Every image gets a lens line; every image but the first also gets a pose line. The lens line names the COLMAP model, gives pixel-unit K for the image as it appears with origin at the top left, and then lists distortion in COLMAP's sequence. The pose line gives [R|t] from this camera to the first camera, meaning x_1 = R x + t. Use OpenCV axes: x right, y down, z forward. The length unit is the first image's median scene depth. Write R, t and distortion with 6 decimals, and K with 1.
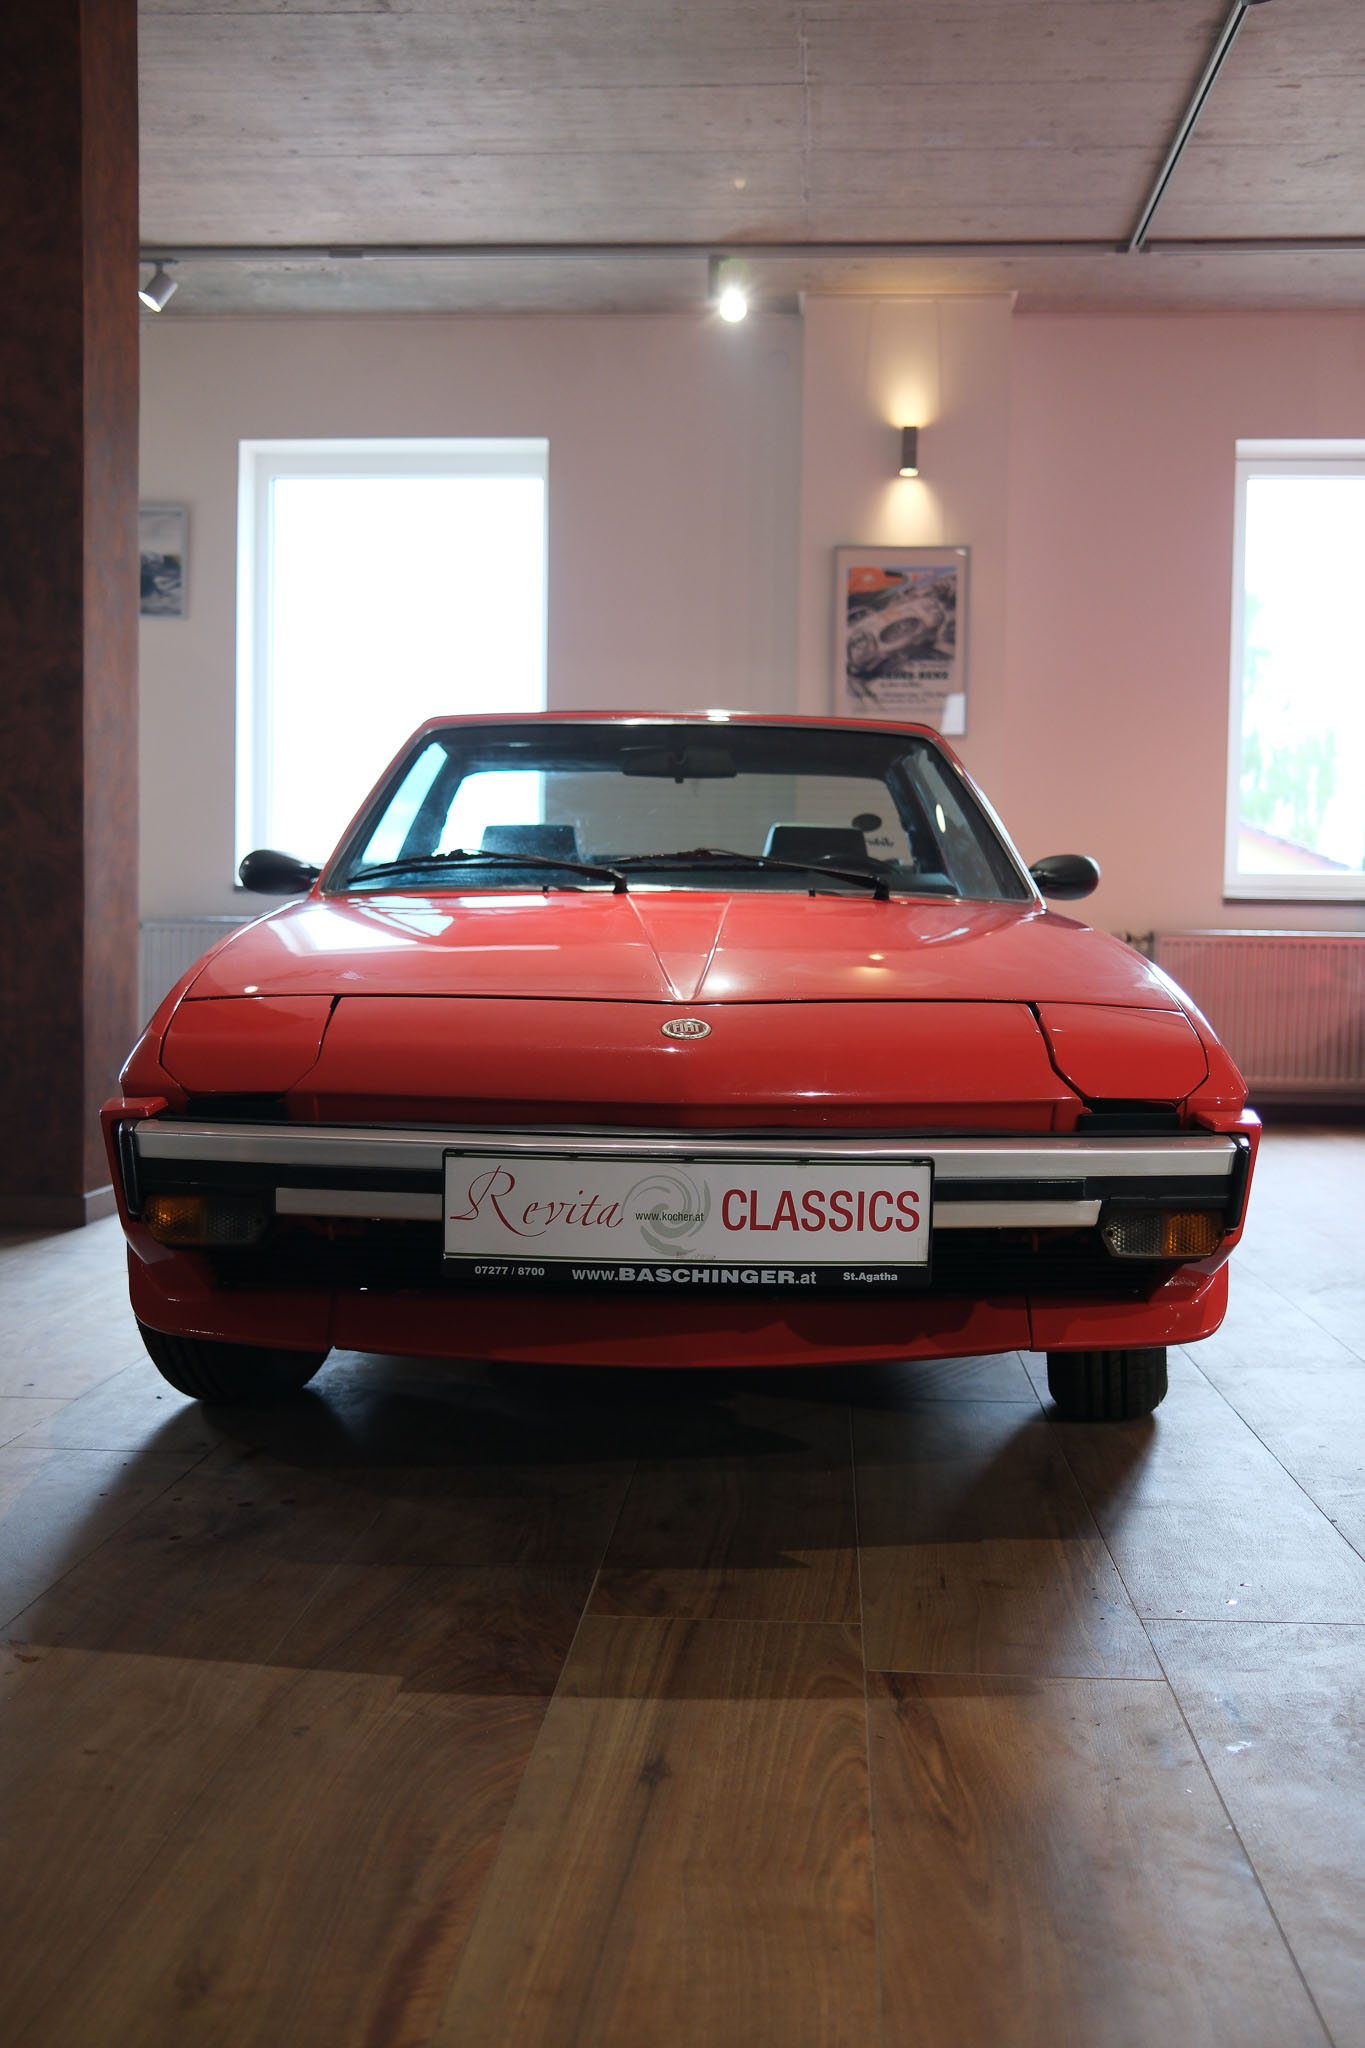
lens RADIAL K [[2061.0, 0, 692.4], [0, 2061.0, 1042.1], [0, 0, 1]] dist [-0.063496, 0.146625]
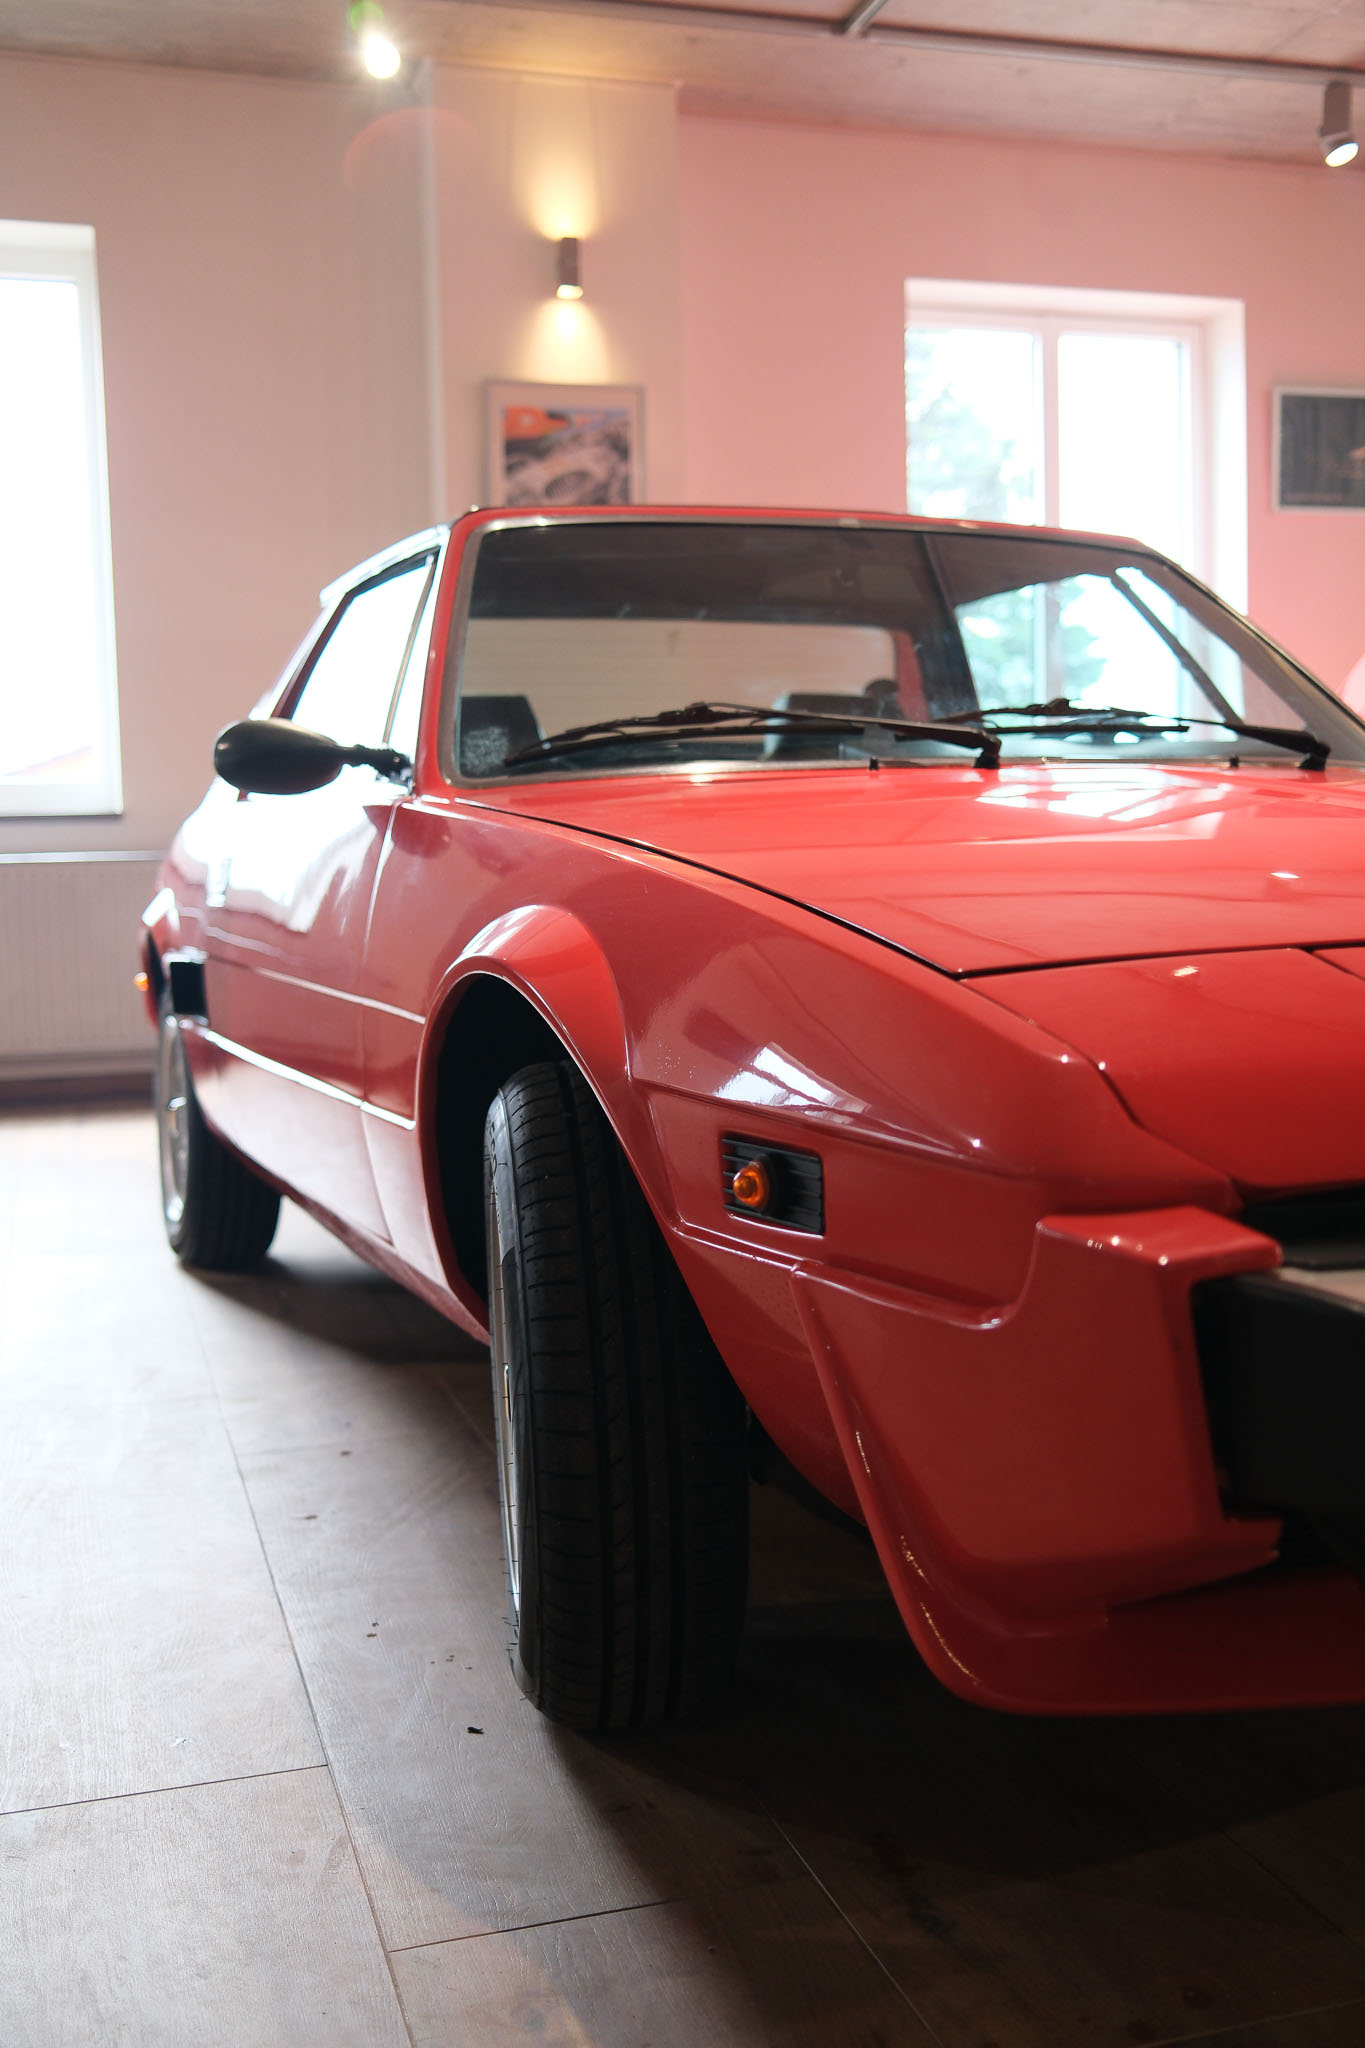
lens RADIAL K [[2061.0, 0, 692.4], [0, 2061.0, 1042.1], [0, 0, 1]] dist [-0.063496, 0.146625]
pose [[0.934555, -0.066668, 0.349517, -0.252242], [0.054922, 0.997546, 0.043422, -0.015061], [-0.351554, -0.021384, 0.935923, 0.325891]]
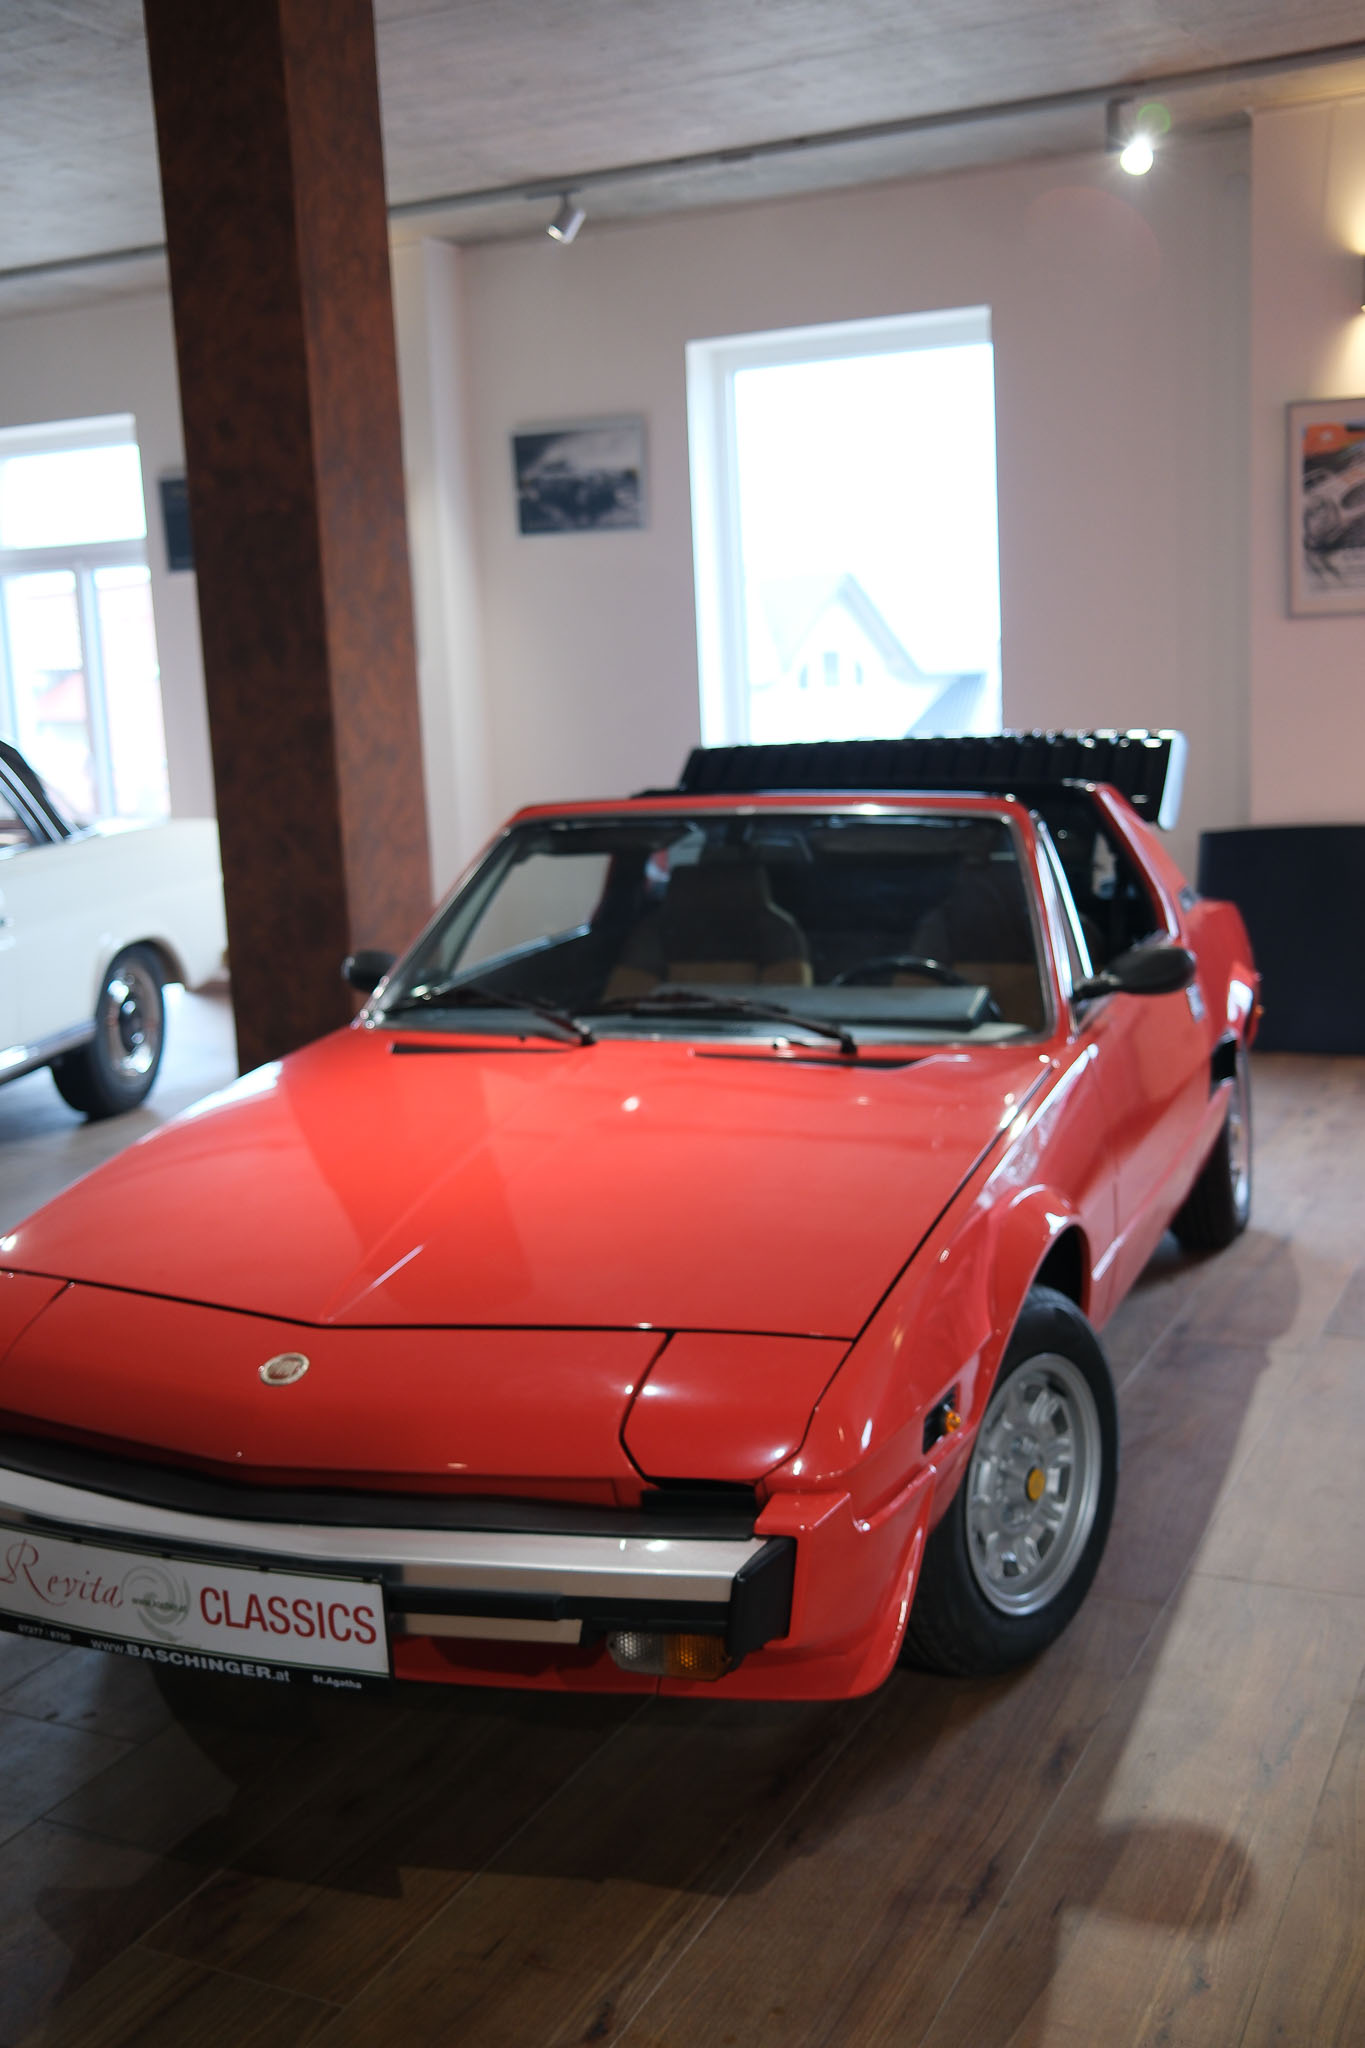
lens RADIAL K [[2066.0, 0, 688.9], [0, 2066.0, 1028.0], [0, 0, 1]] dist [-0.065463, 0.149934]
pose [[0.921453, 0.011516, -0.388320, 0.287848], [0.038080, 0.992070, 0.119780, -0.144278], [0.386620, -0.125159, 0.913707, 0.088059]]
